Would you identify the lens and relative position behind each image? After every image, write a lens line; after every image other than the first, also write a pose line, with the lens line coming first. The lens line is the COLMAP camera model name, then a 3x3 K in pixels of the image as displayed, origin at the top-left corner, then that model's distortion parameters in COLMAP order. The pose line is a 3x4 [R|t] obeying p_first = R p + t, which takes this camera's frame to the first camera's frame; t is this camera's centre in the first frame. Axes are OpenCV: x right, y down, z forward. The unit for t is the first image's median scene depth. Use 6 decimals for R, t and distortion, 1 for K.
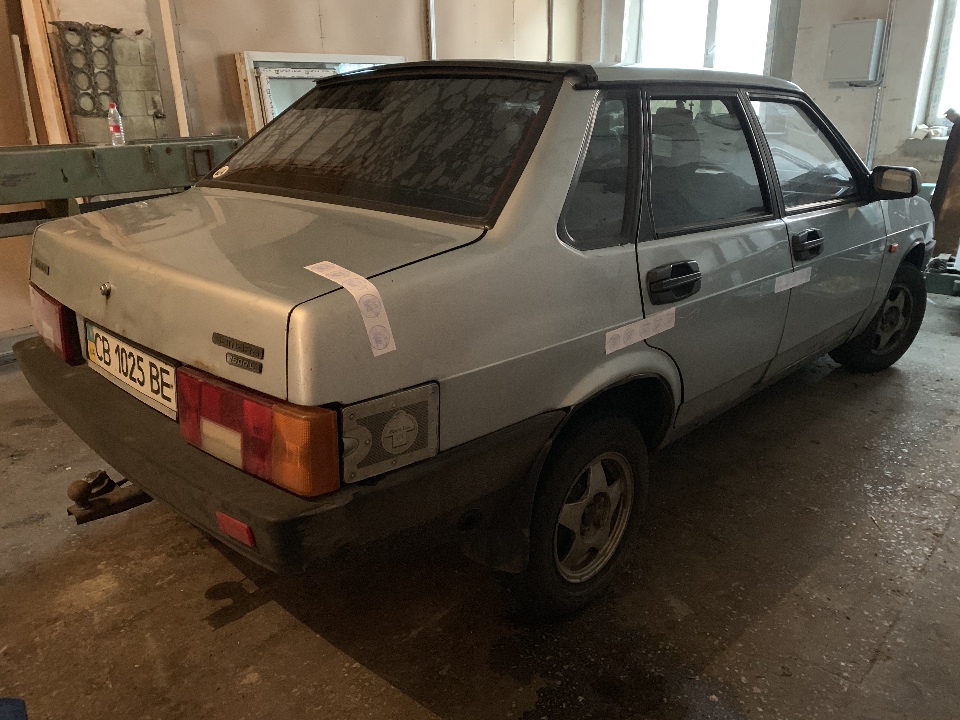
lens RADIAL K [[728.5, 0, 480.0], [0, 728.5, 360.0], [0, 0, 1]] dist [0.008854, 0.004646]
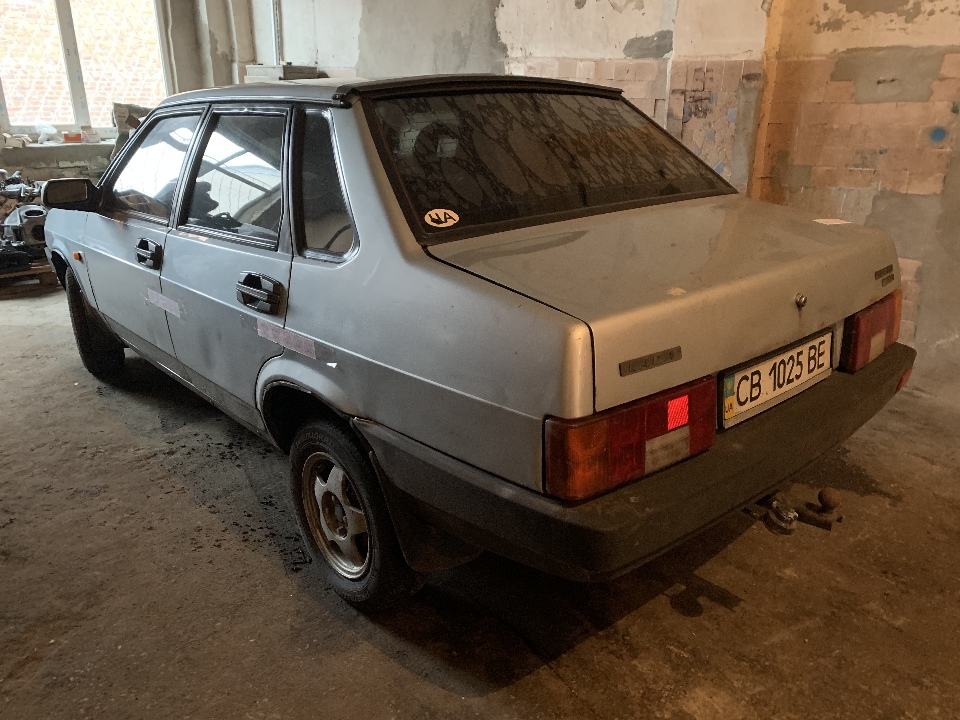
lens RADIAL K [[727.1, 0, 480.0], [0, 727.1, 360.0], [0, 0, 1]] dist [0.008125, 0.001037]
pose [[0.090445, -0.328633, 0.940117, -1.367367], [0.335454, 0.898876, 0.281944, -0.408777], [-0.937705, 0.289865, 0.191541, 1.113106]]
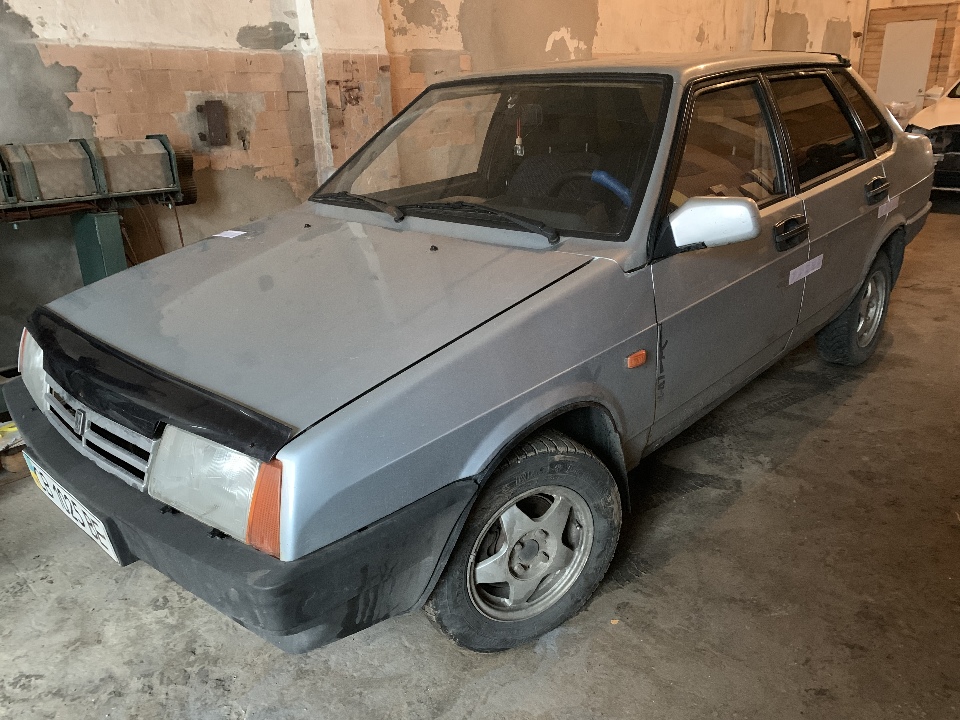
lens RADIAL K [[728.5, 0, 480.0], [0, 728.5, 360.0], [0, 0, 1]] dist [0.008854, 0.004646]
pose [[-0.998272, 0.056647, 0.015612, 0.543185], [0.053245, 0.759697, 0.648094, -1.124807], [0.024852, 0.647805, -0.761400, 3.091819]]
